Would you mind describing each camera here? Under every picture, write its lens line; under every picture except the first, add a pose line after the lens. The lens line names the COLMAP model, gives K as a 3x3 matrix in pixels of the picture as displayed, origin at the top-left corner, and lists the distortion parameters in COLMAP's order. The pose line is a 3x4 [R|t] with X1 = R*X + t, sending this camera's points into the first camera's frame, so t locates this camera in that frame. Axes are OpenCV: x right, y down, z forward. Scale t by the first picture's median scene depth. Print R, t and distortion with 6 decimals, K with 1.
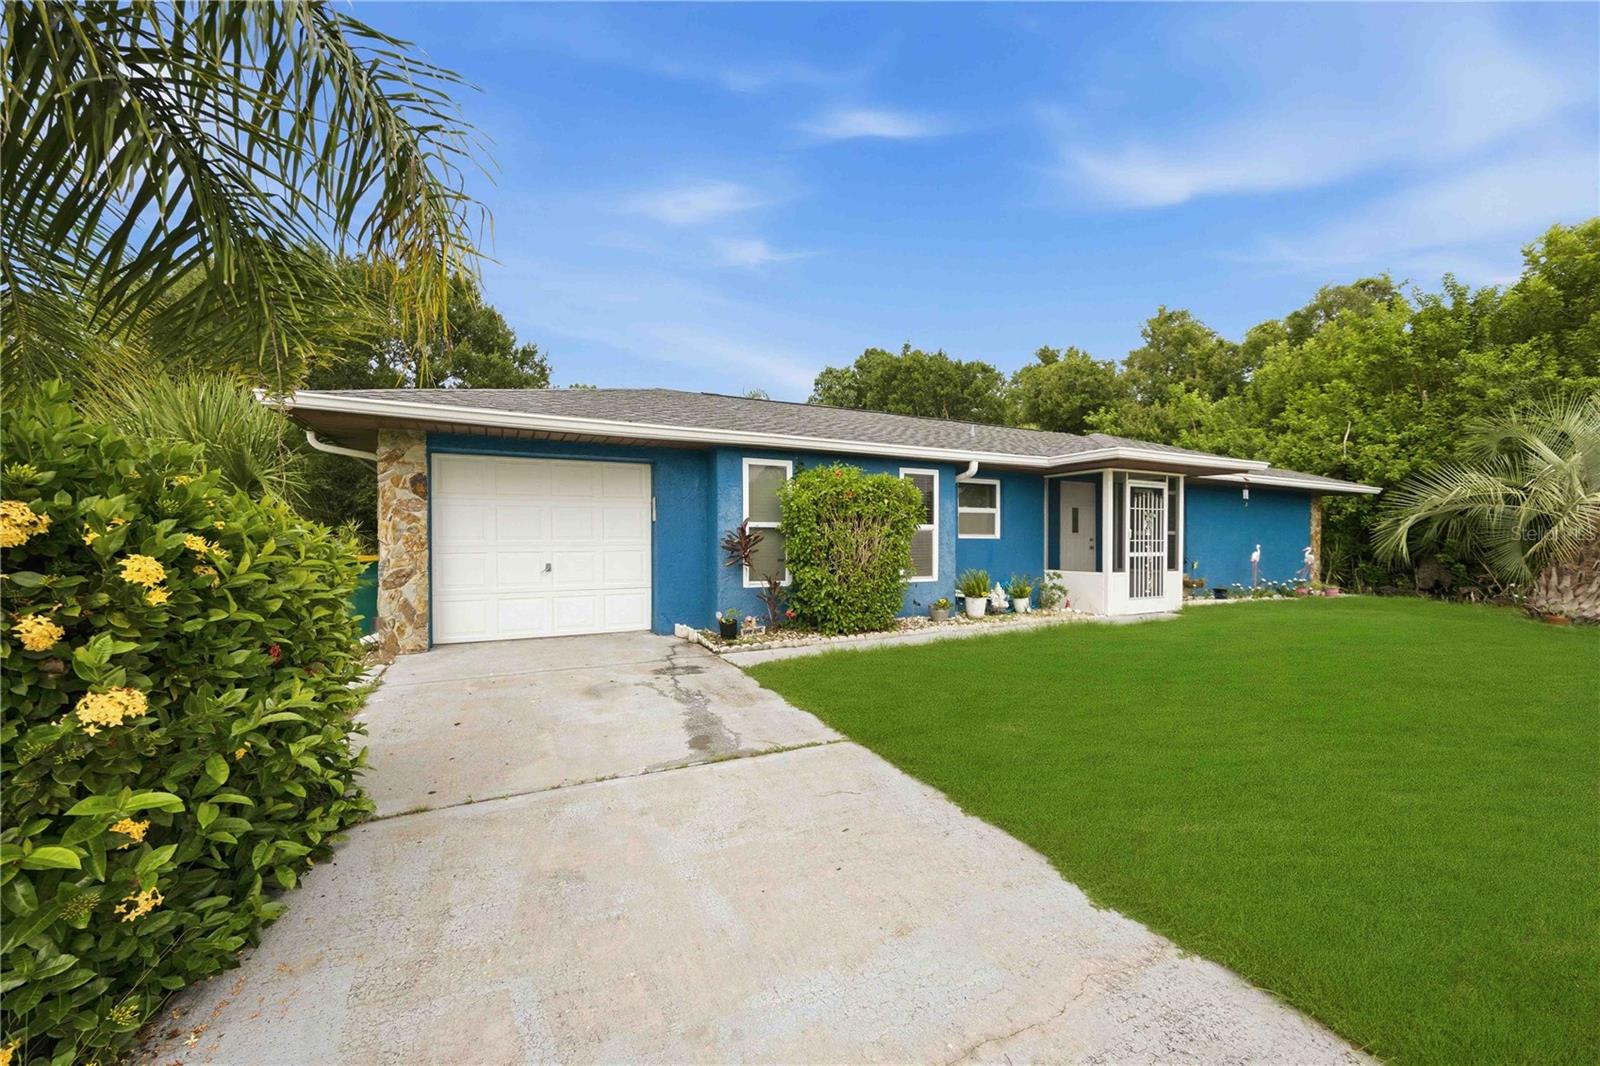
lens RADIAL K [[643.4, 0, 798.1], [0, 643.4, 536.1], [0, 0, 1]] dist [0.004283, 0.000308]
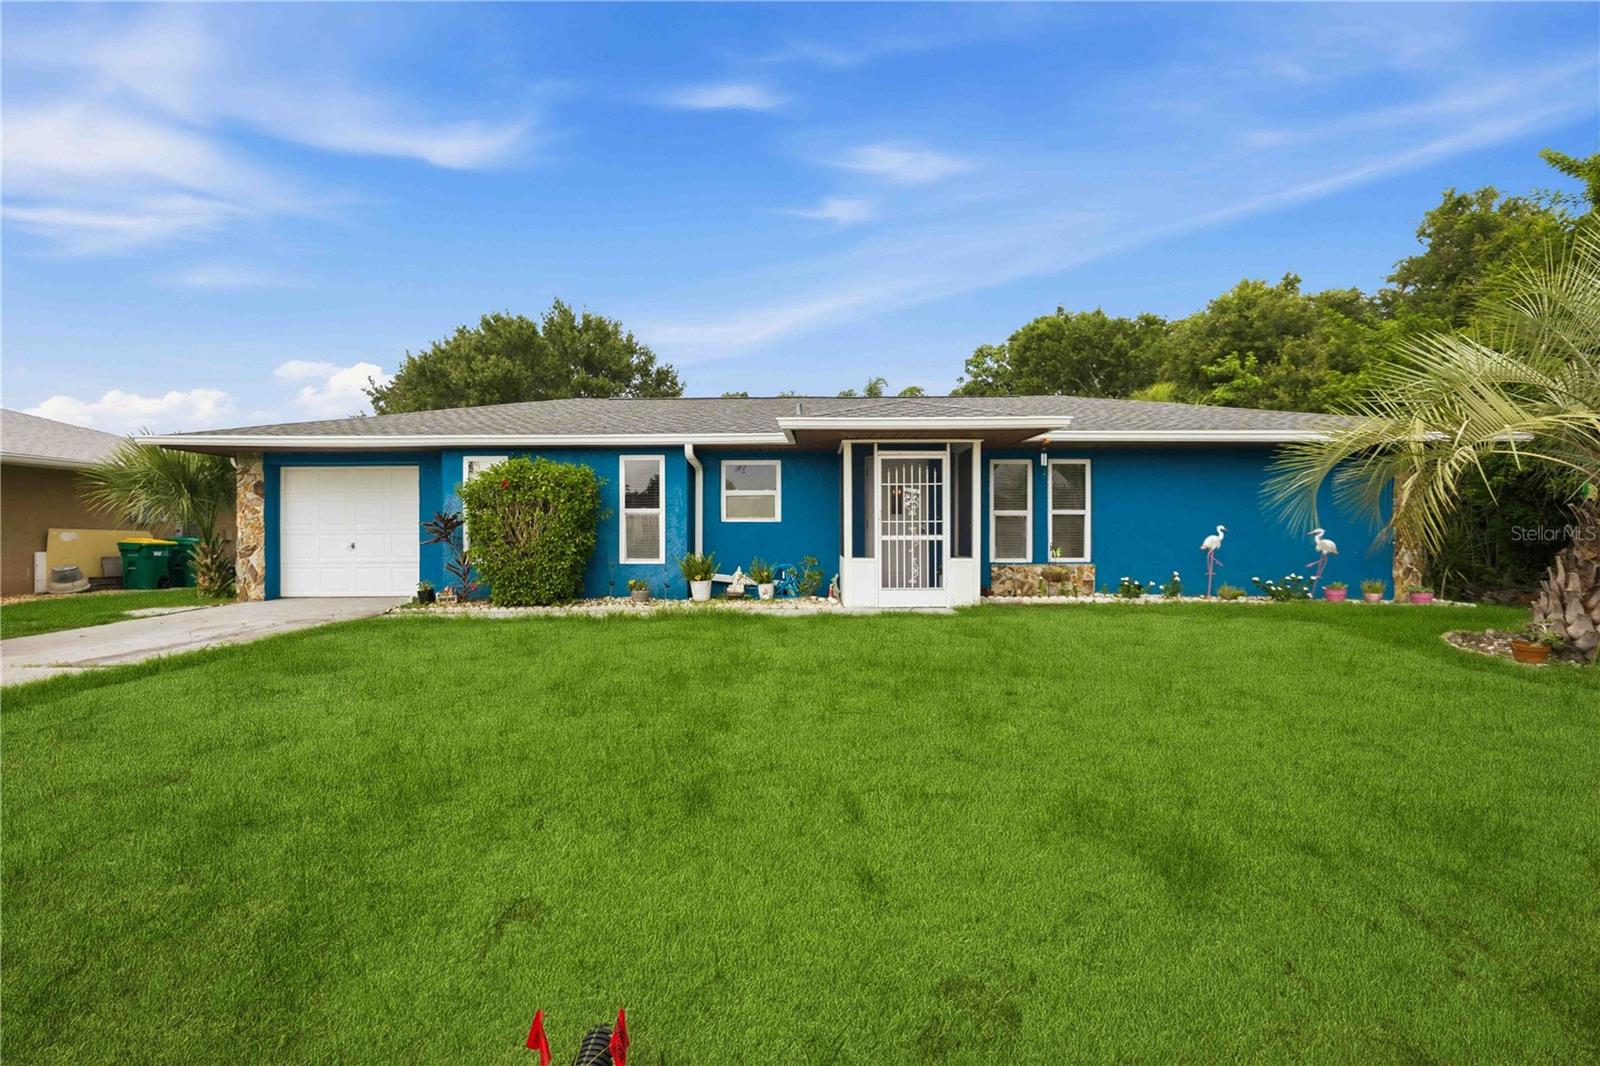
lens RADIAL K [[643.4, 0, 796.2], [0, 643.4, 534.7], [0, 0, 1]] dist [0.004283, 0.000308]
pose [[0.881141, -0.005080, -0.472827, 0.822269], [0.006892, 0.999974, 0.002100, 0.021752], [0.472804, -0.005109, 0.881153, 0.182146]]
